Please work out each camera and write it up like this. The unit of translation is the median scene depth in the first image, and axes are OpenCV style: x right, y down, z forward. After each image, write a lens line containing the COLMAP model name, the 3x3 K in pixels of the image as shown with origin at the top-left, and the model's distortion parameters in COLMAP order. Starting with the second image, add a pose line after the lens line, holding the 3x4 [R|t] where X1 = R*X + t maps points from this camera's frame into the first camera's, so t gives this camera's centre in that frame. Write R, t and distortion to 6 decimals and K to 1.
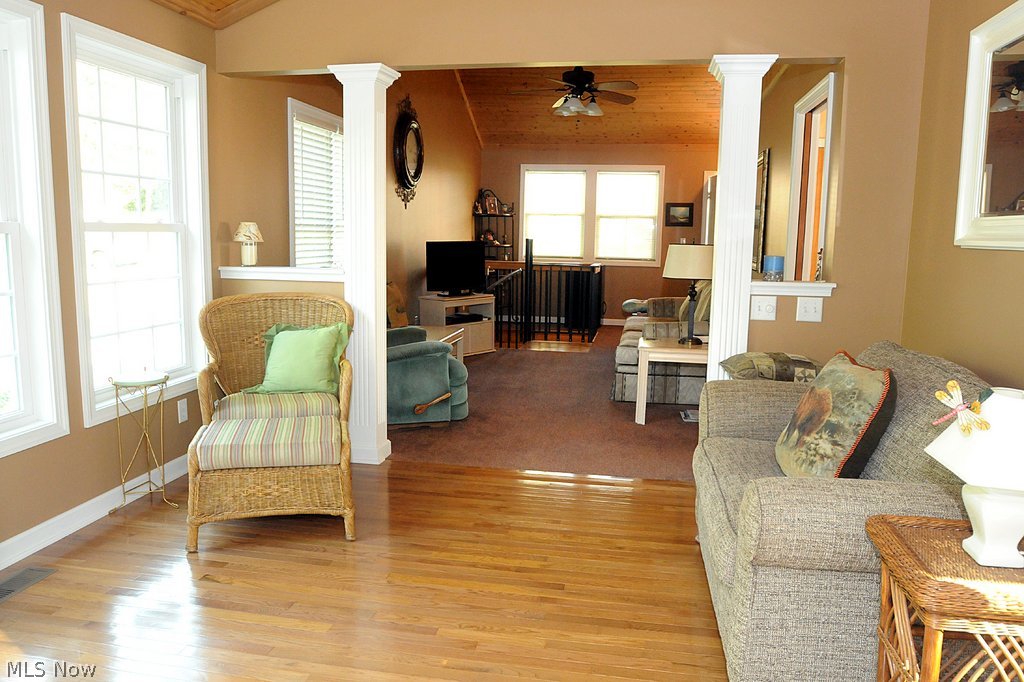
lens RADIAL K [[748.8, 0, 509.1], [0, 748.8, 353.9], [0, 0, 1]] dist [-0.082294, 0.047276]
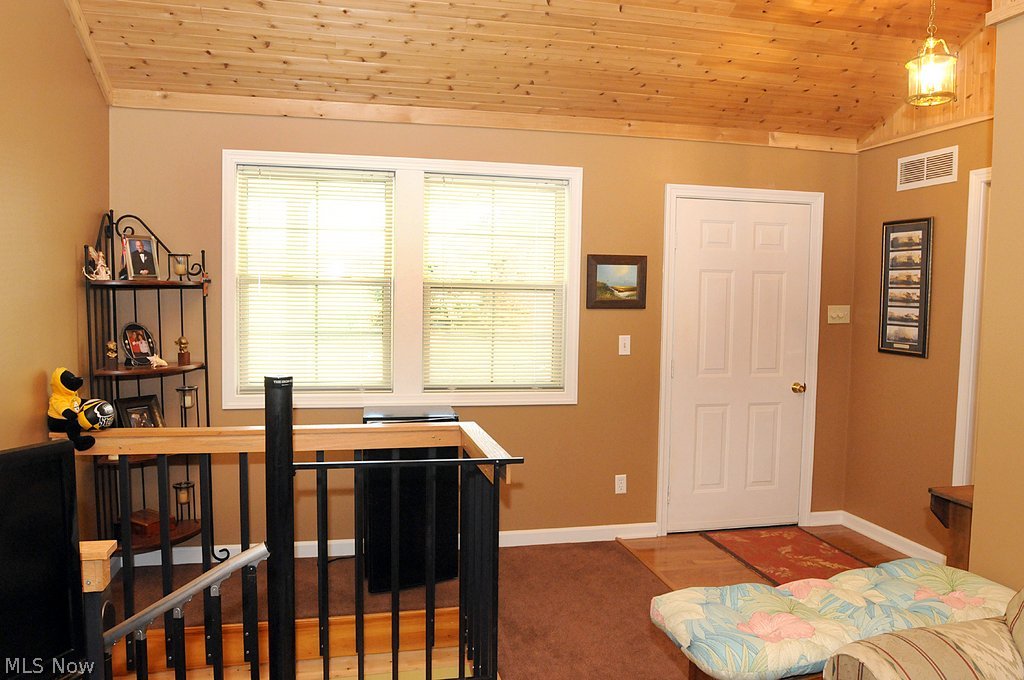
lens RADIAL K [[748.8, 0, 509.1], [0, 748.8, 352.9], [0, 0, 1]] dist [-0.082294, 0.047276]
pose [[0.919562, -0.034446, 0.391432, -0.000631], [0.065570, 0.995635, -0.066422, -0.121212], [-0.387435, 0.086746, 0.917807, 0.627171]]
